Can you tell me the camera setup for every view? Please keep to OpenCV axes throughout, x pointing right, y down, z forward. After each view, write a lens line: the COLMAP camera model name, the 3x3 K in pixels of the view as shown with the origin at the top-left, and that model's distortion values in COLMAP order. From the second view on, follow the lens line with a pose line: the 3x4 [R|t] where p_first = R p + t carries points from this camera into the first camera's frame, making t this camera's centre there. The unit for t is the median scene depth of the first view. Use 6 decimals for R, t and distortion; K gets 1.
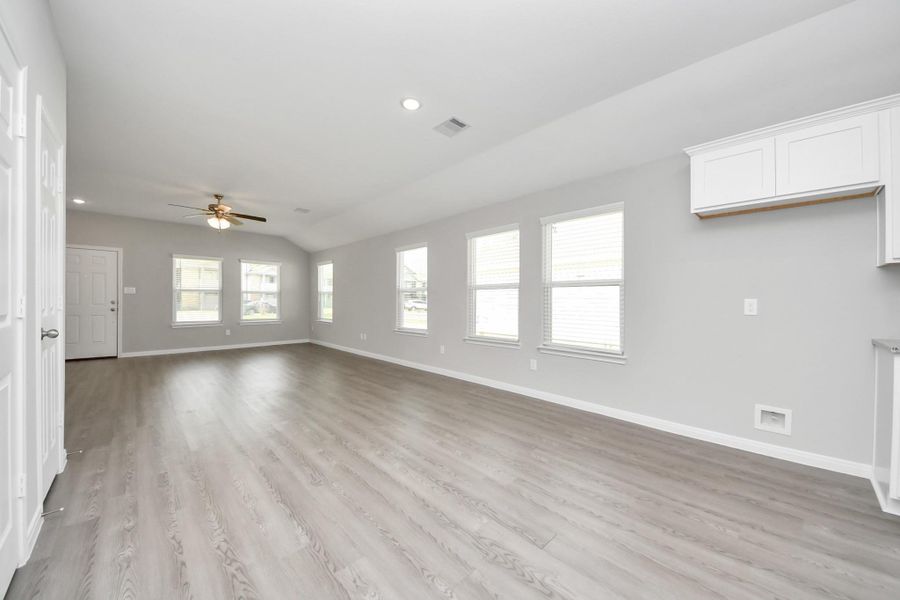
lens RADIAL K [[328.5, 0, 450.0], [0, 328.5, 300.0], [0, 0, 1]] dist [0.017426, -0.012529]
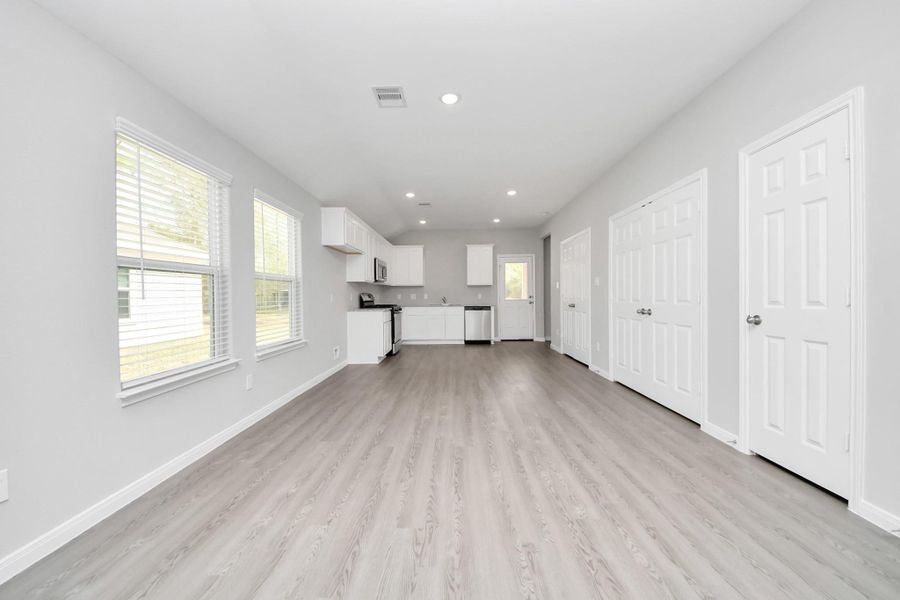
lens RADIAL K [[323.7, 0, 451.1], [0, 323.7, 302.0], [0, 0, 1]] dist [0.015636, -0.012330]
pose [[-0.712064, -0.007685, 0.702073, -0.360960], [0.008237, 0.999780, 0.019298, 0.005551], [-0.702066, 0.019525, -0.711844, 0.757467]]
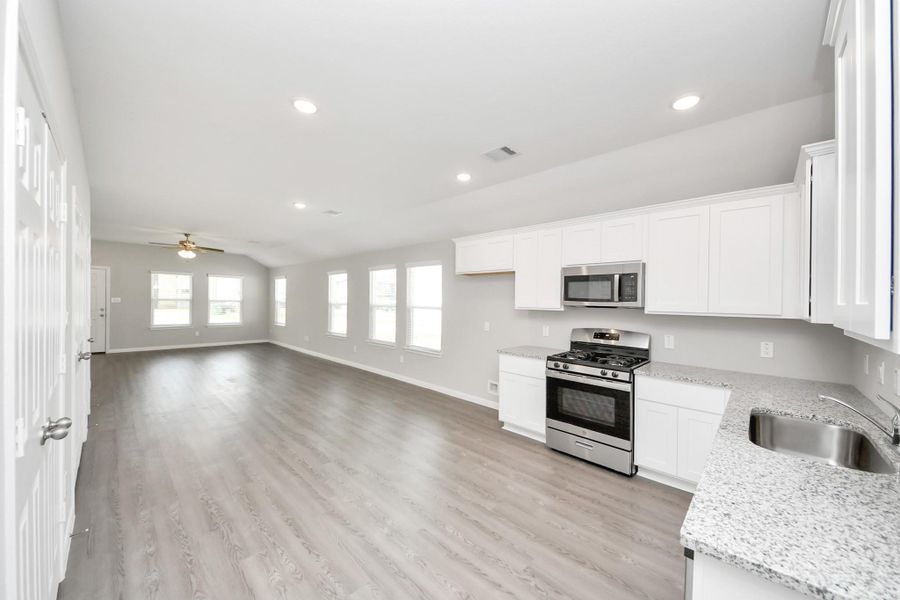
lens RADIAL K [[323.7, 0, 451.1], [0, 323.7, 302.0], [0, 0, 1]] dist [0.015636, -0.012330]
pose [[0.998600, 0.015003, 0.050733, 0.271637], [-0.015309, 0.999867, 0.005635, -0.053069], [-0.050642, -0.006404, 0.998696, -0.333738]]
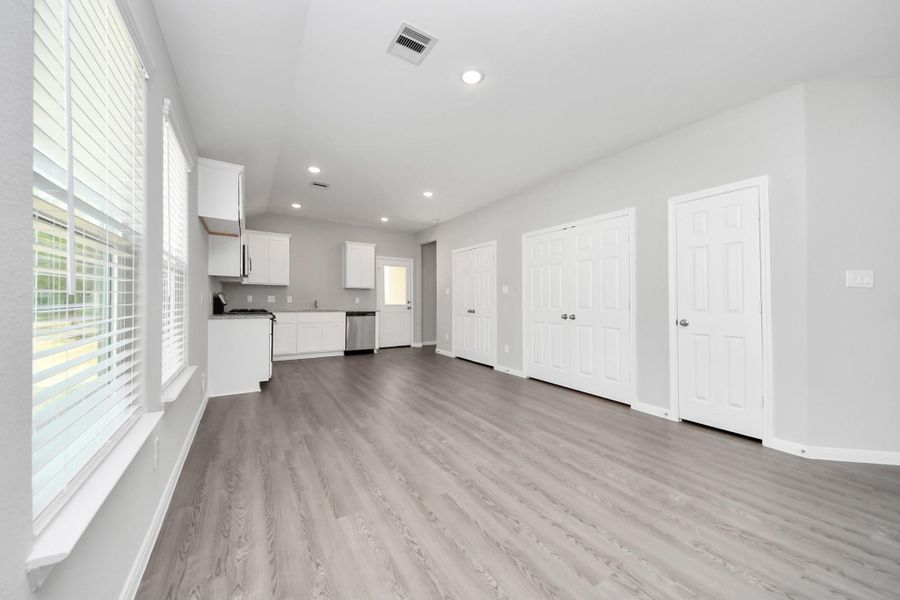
lens RADIAL K [[328.5, 0, 450.0], [0, 328.5, 300.0], [0, 0, 1]] dist [0.017426, -0.012529]
pose [[-0.979352, -0.013119, 0.201736, -0.105037], [-0.014043, 0.999896, -0.003149, 0.006499], [-0.201673, -0.005917, -0.979435, 0.834786]]
